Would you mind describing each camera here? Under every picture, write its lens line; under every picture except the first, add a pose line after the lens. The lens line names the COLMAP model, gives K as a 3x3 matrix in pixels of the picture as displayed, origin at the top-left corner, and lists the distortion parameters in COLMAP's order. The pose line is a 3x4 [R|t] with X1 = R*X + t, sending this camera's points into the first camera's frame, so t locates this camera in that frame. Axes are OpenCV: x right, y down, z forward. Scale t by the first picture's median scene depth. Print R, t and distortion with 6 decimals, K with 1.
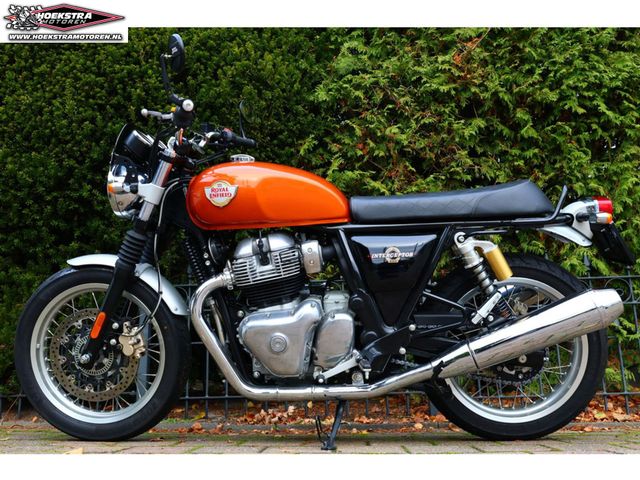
lens RADIAL K [[598.5, 0, 320.9], [0, 598.5, 241.8], [0, 0, 1]] dist [0.005248, 0.000000]
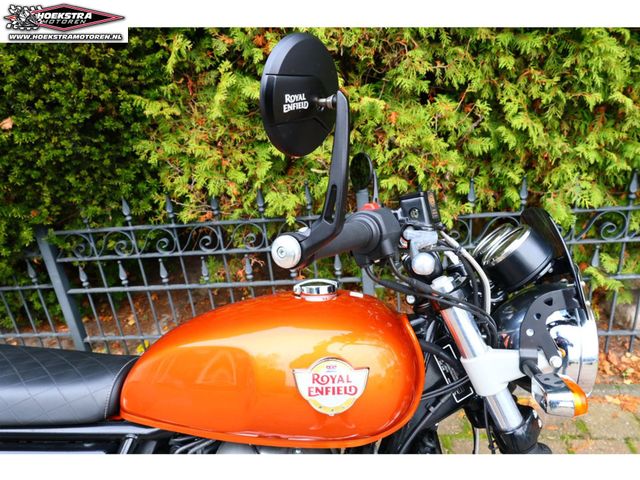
lens RADIAL K [[441.9, 0, 320.9], [0, 441.9, 241.8], [0, 0, 1]] dist [-0.010434, 0.002300]
pose [[0.996196, -0.042507, -0.076067, 0.250046], [0.078776, 0.812476, 0.577648, -0.399403], [0.037248, -0.581443, 0.812734, 0.772175]]
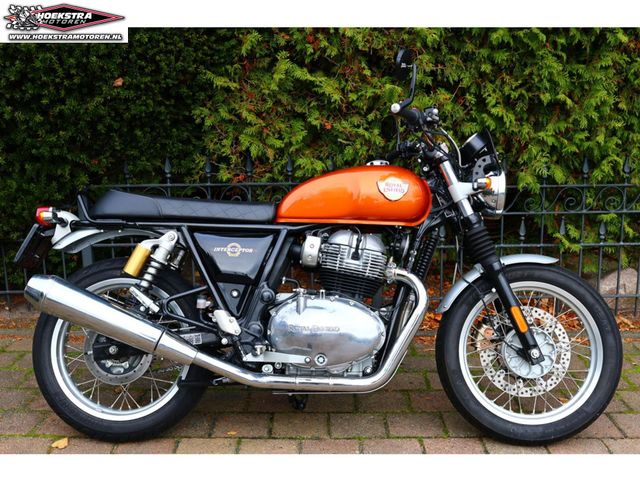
lens RADIAL K [[784.0, 0, 321.9], [0, 784.0, 243.0], [0, 0, 1]] dist [0.006711, 0.000000]
pose [[0.999080, 0.001079, 0.042883, 0.052107], [-0.019954, 0.896635, 0.442320, -0.631301], [-0.037973, -0.442769, 0.895831, -0.254065]]
